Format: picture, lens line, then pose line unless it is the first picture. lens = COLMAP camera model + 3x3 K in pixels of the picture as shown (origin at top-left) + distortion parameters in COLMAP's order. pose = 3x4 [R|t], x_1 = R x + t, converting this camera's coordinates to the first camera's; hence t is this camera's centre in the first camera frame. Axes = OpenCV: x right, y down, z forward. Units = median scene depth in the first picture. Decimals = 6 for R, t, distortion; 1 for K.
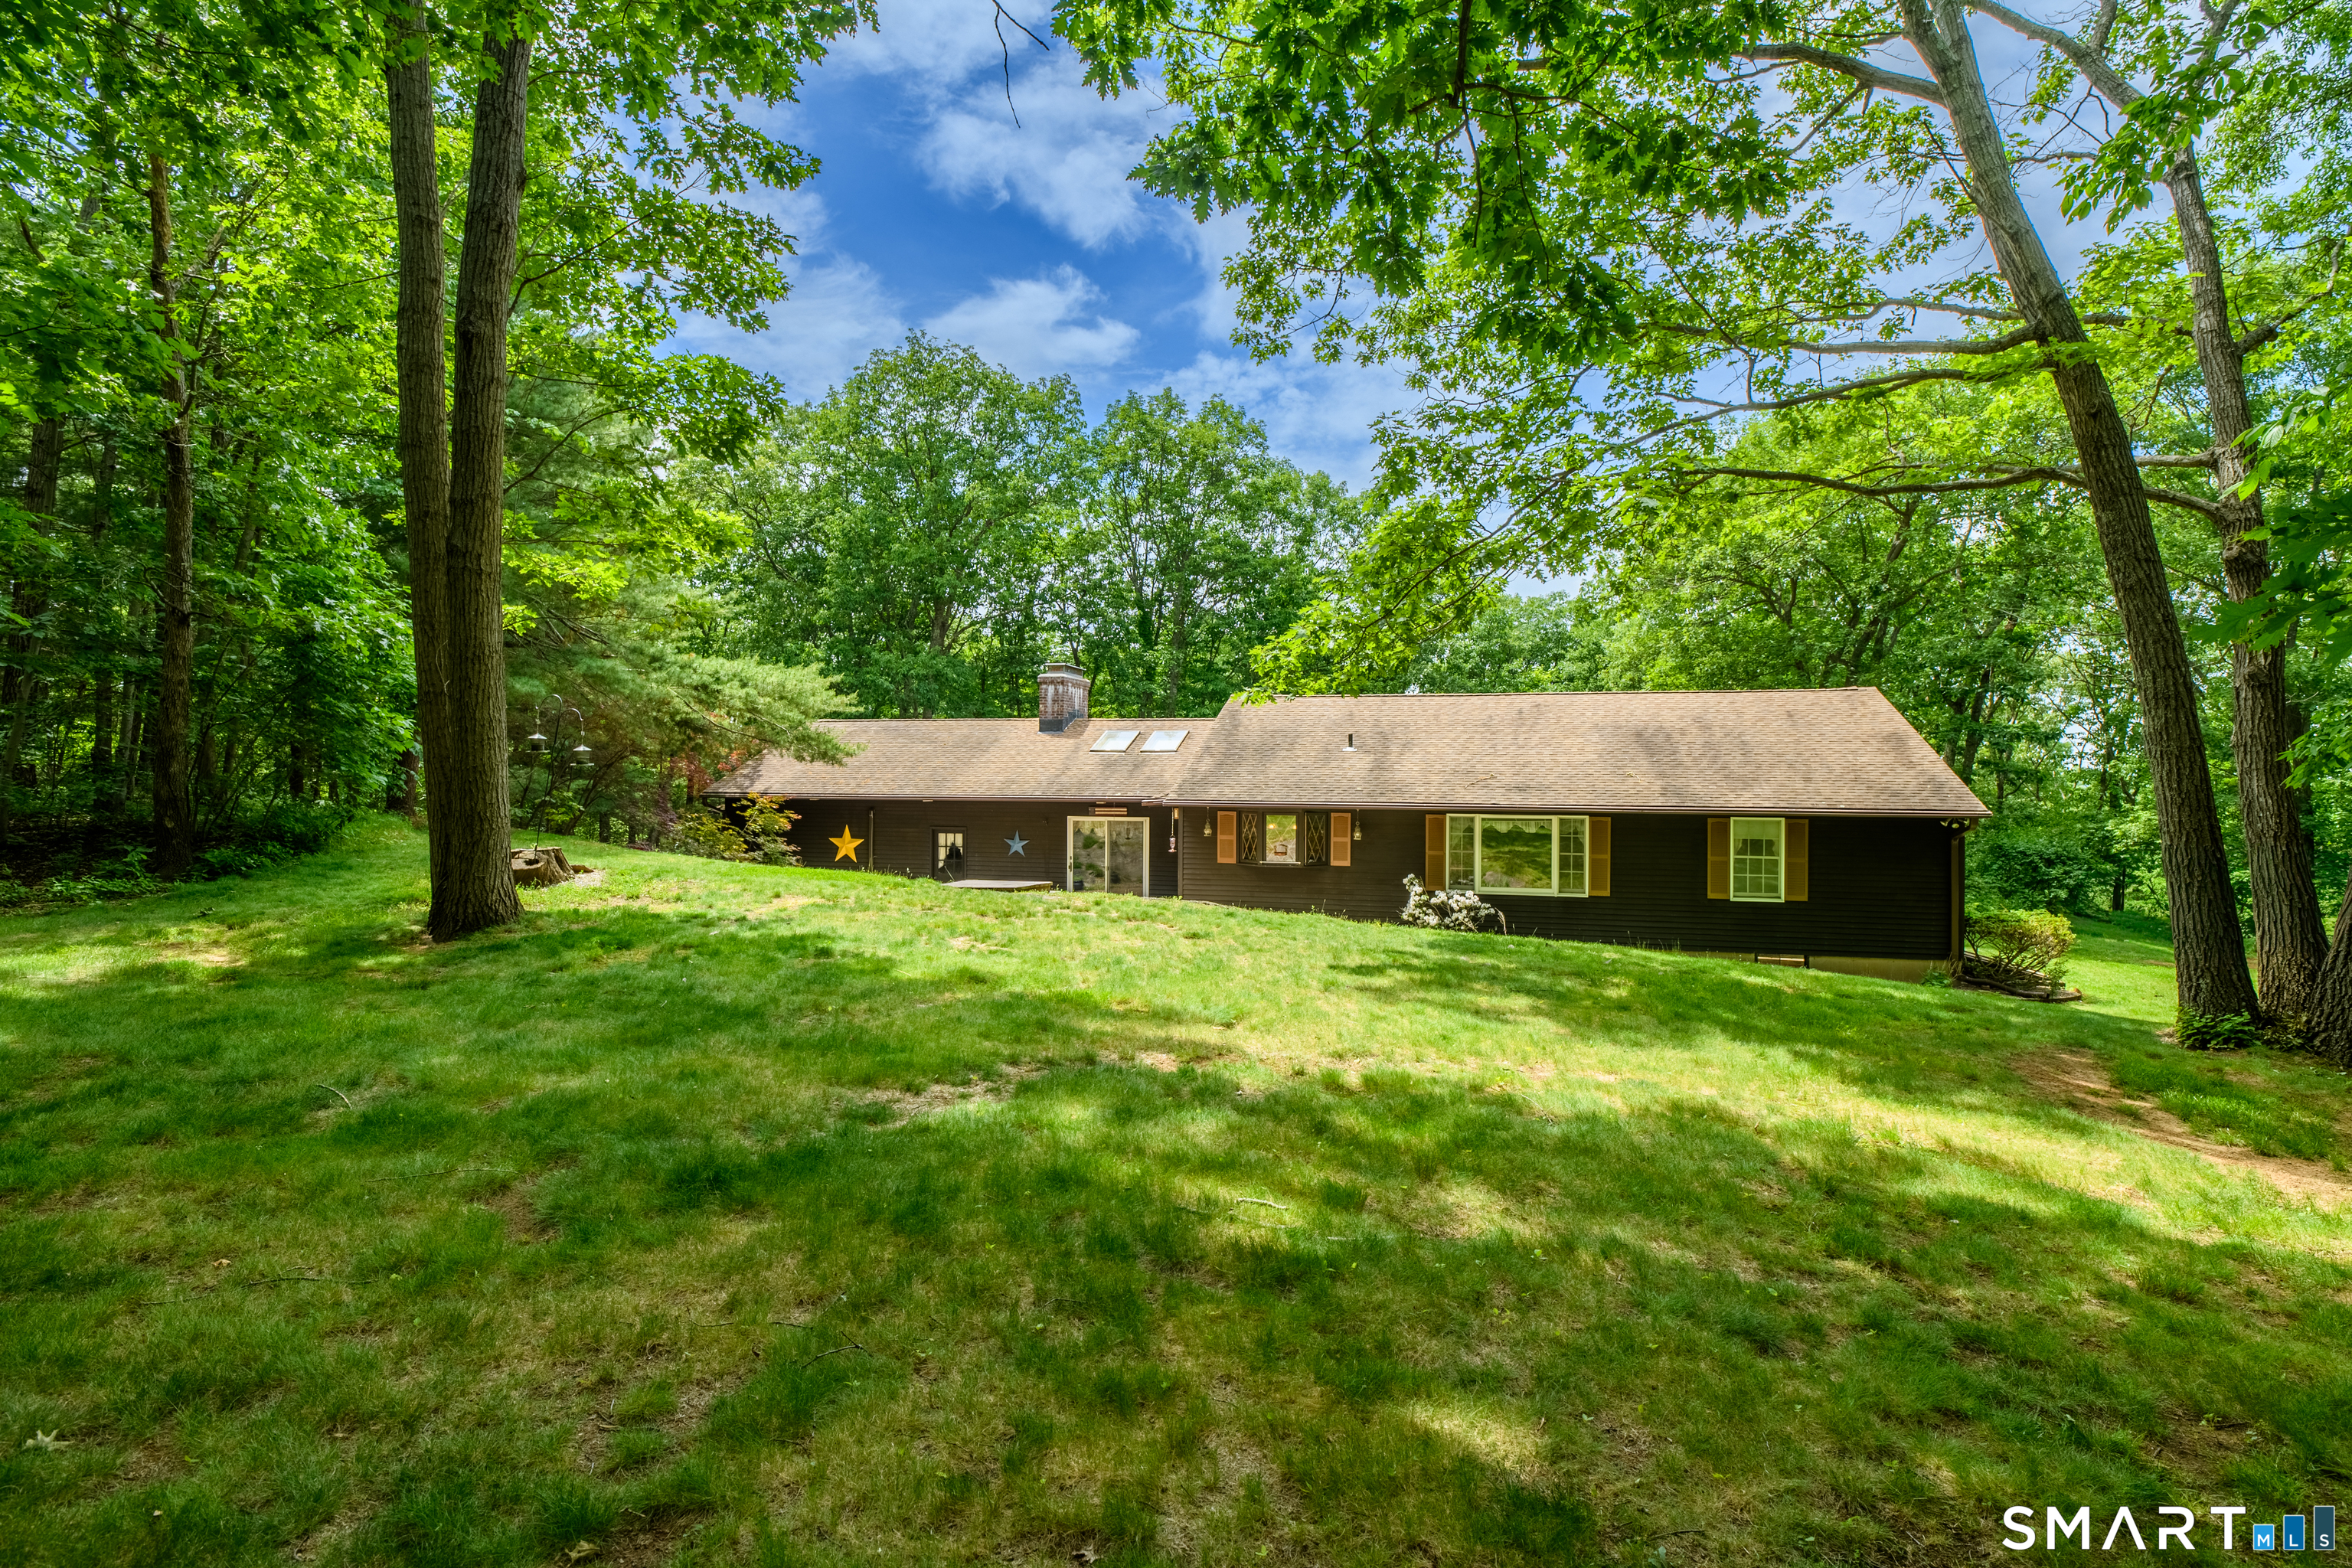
lens RADIAL K [[1153.0, 0, 1173.9], [0, 1153.0, 779.5], [0, 0, 1]] dist [-0.011537, -0.003721]
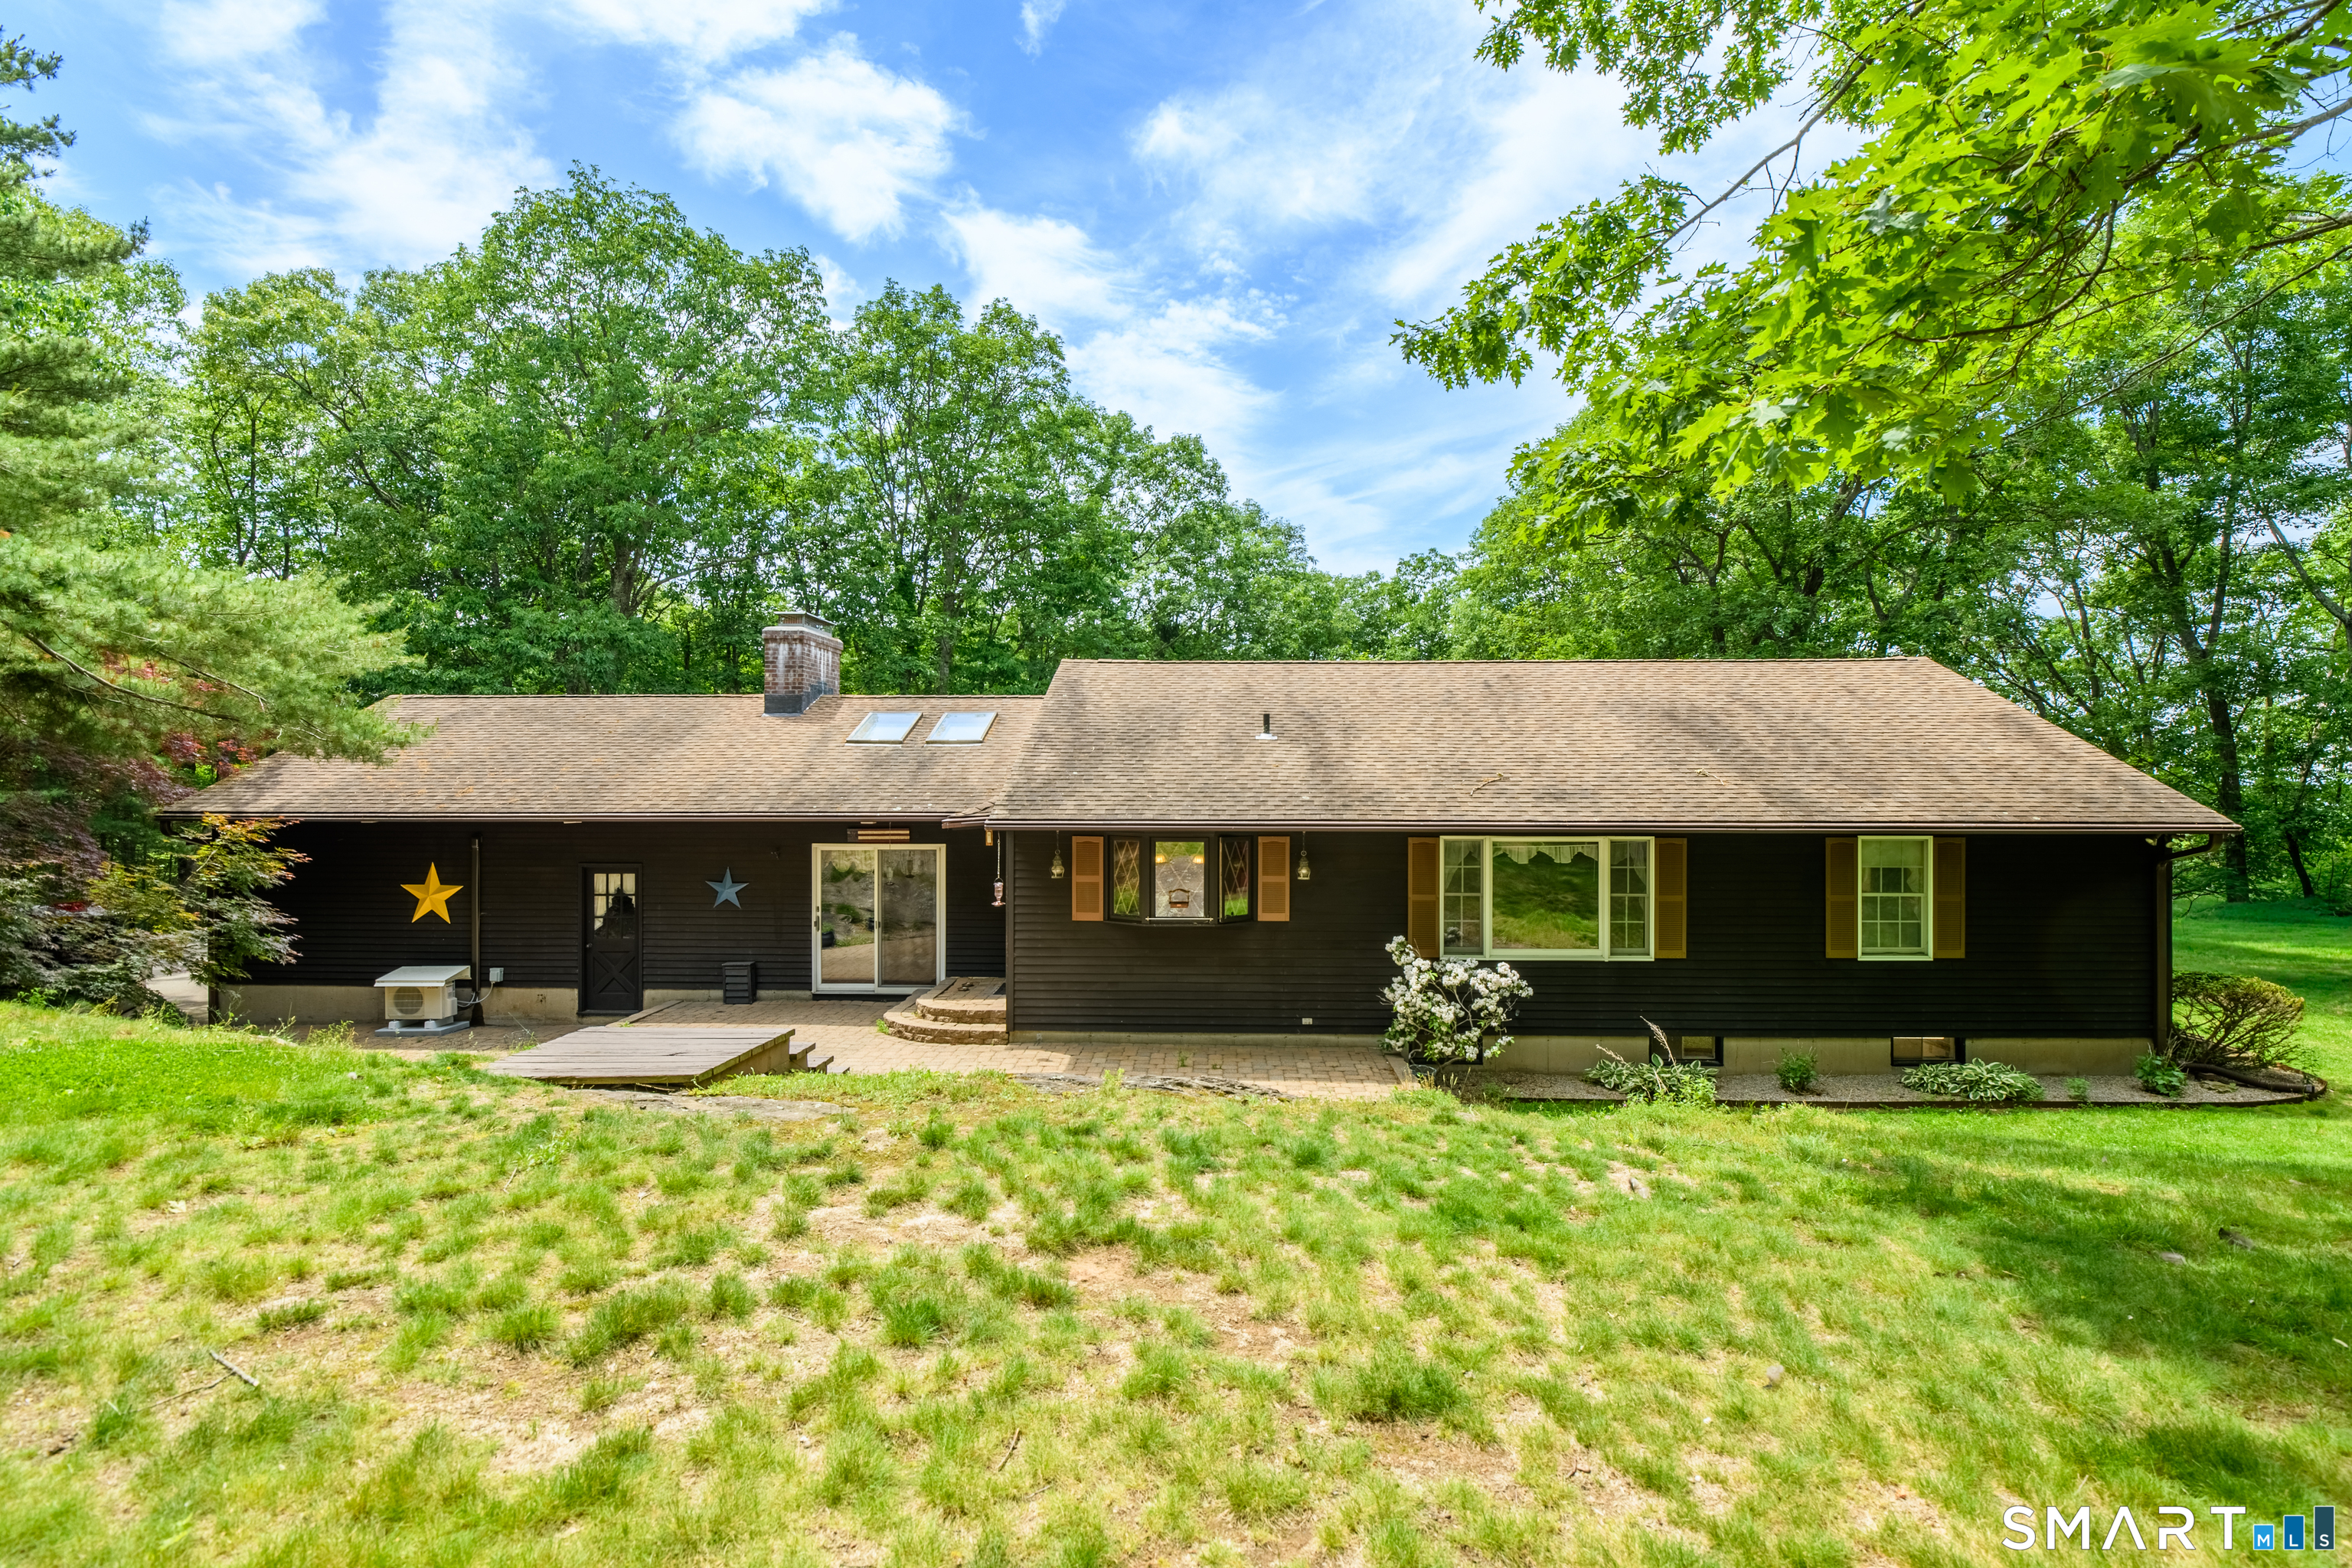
lens RADIAL K [[1153.0, 0, 1194.5], [0, 1153.0, 775.8], [0, 0, 1]] dist [-0.011537, -0.003721]
pose [[0.971398, -0.005392, 0.237395, -0.038794], [0.006517, 0.999971, -0.003955, -0.001736], [-0.237367, 0.005389, 0.971405, 0.339247]]
